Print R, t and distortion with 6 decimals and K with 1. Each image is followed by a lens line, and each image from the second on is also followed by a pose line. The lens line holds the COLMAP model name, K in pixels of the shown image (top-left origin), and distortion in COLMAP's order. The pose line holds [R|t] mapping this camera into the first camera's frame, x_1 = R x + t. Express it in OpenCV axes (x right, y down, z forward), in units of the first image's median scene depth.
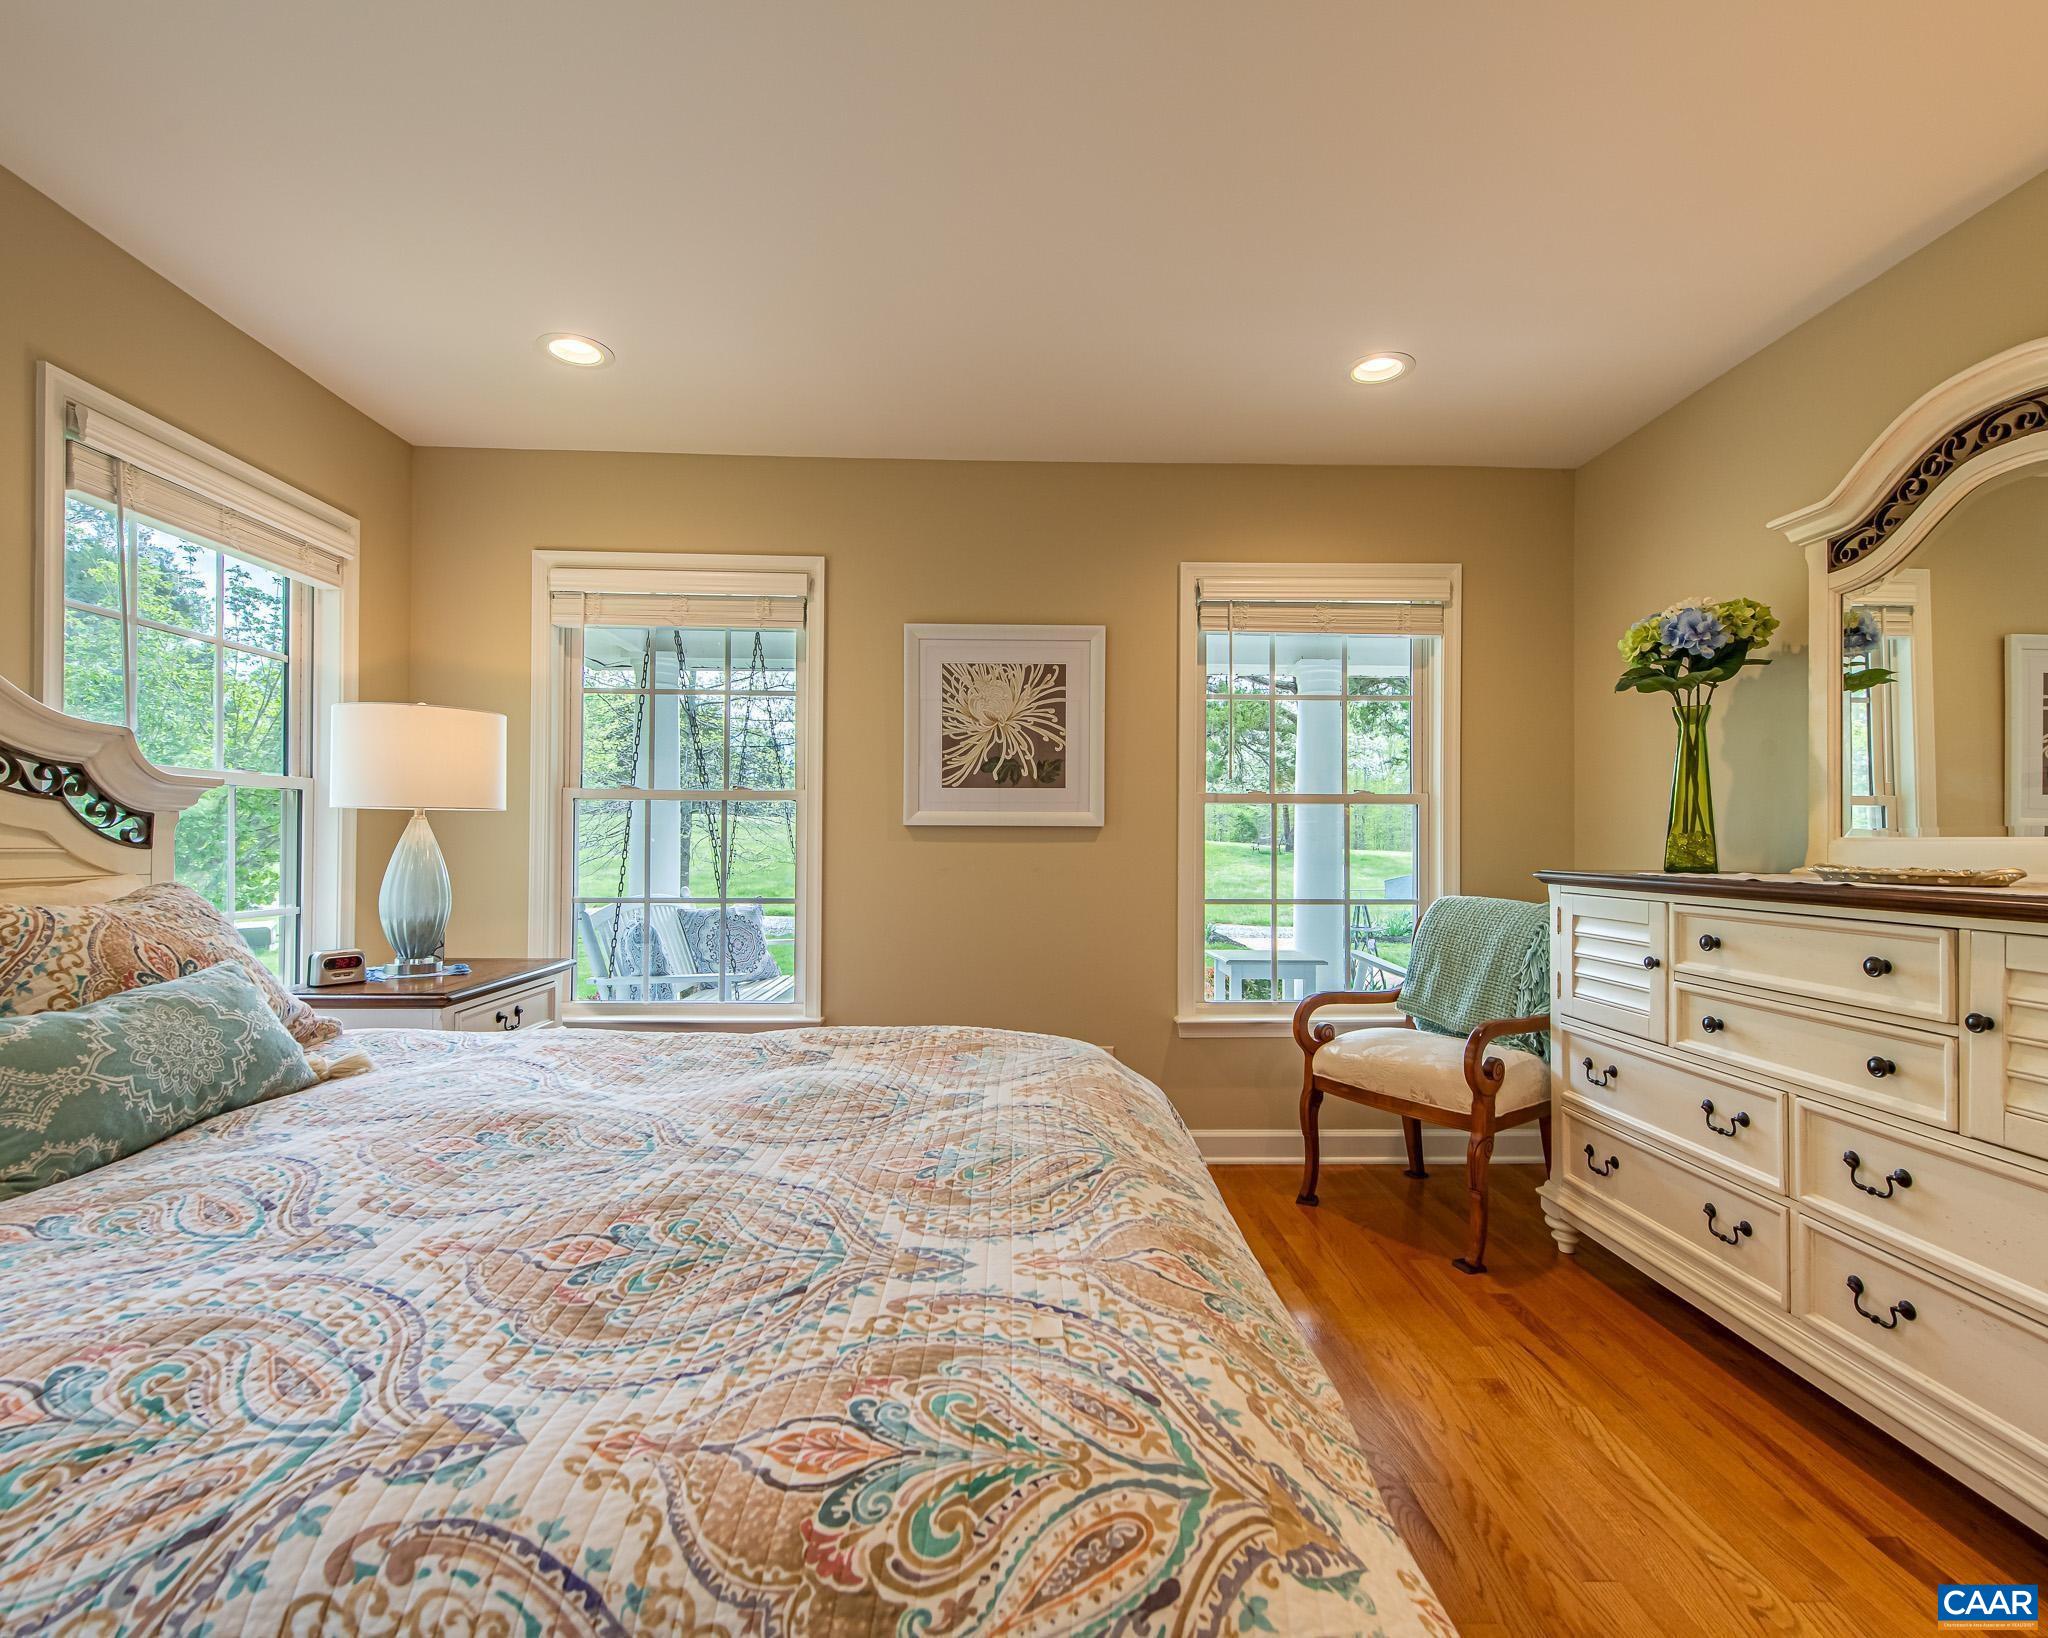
lens RADIAL K [[960.8, 0, 1010.9], [0, 960.8, 828.0], [0, 0, 1]] dist [0.020818, -0.010806]
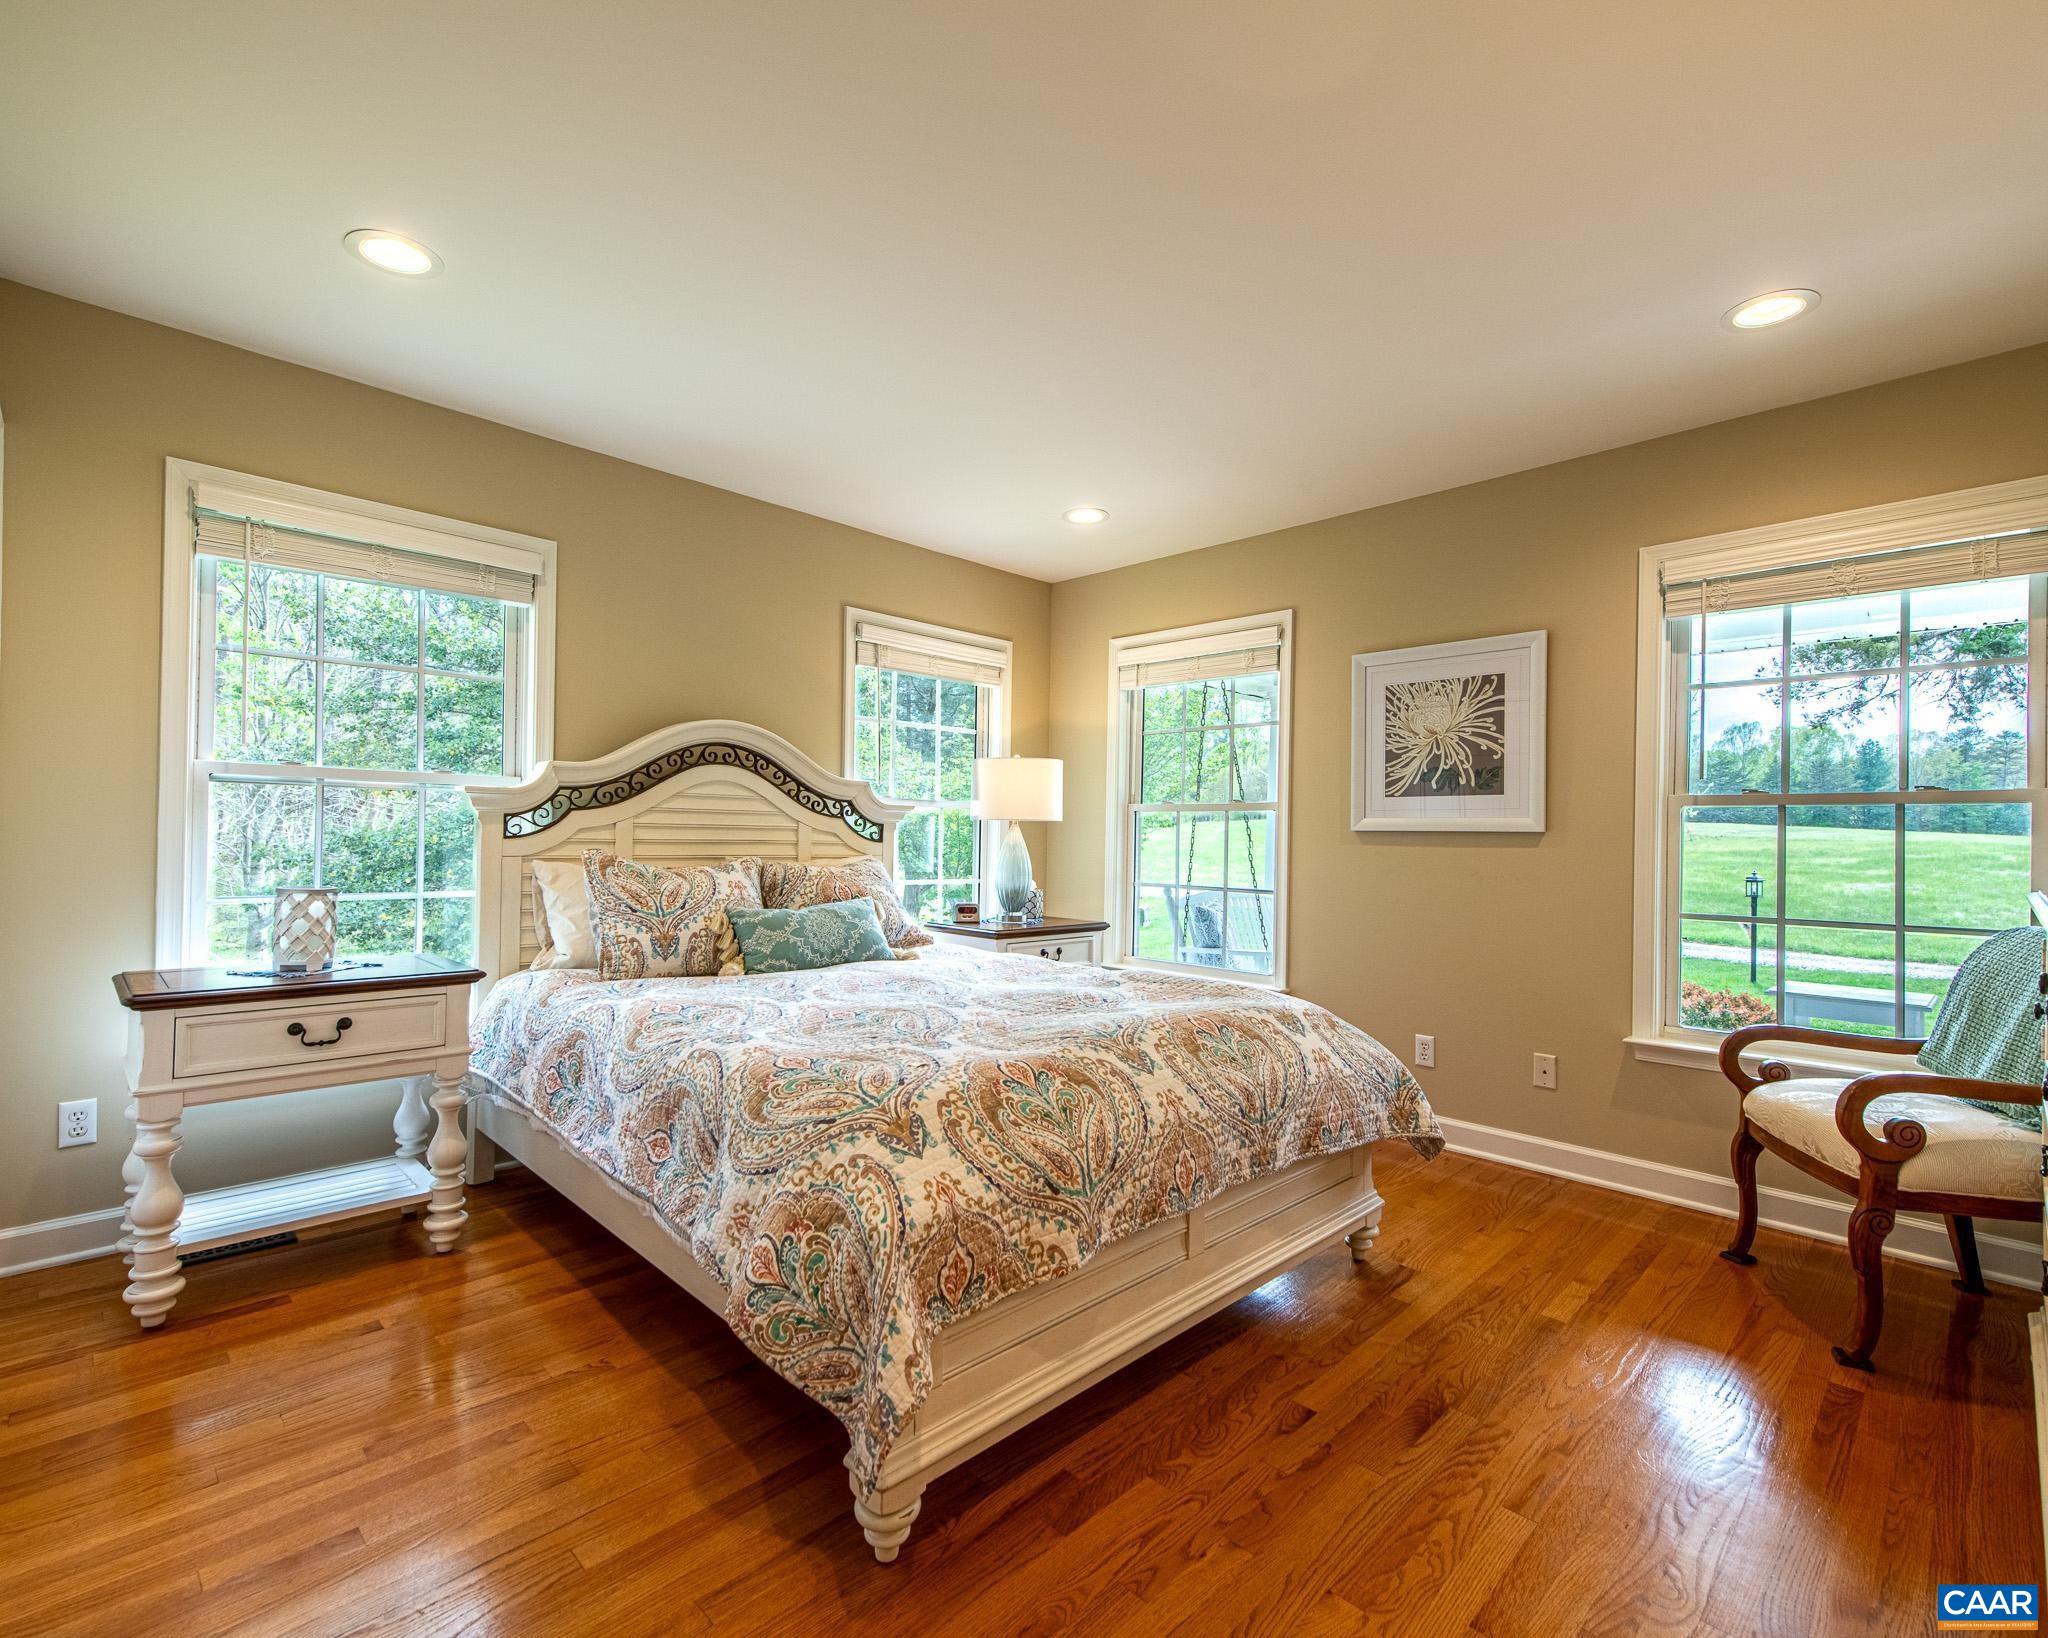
lens RADIAL K [[960.8, 0, 1010.9], [0, 960.8, 828.0], [0, 0, 1]] dist [0.020818, -0.010806]
pose [[0.677775, -0.001718, -0.735267, 0.498554], [-0.002994, 0.999983, -0.005097, 0.000970], [0.735263, 0.005656, 0.677758, -0.085911]]
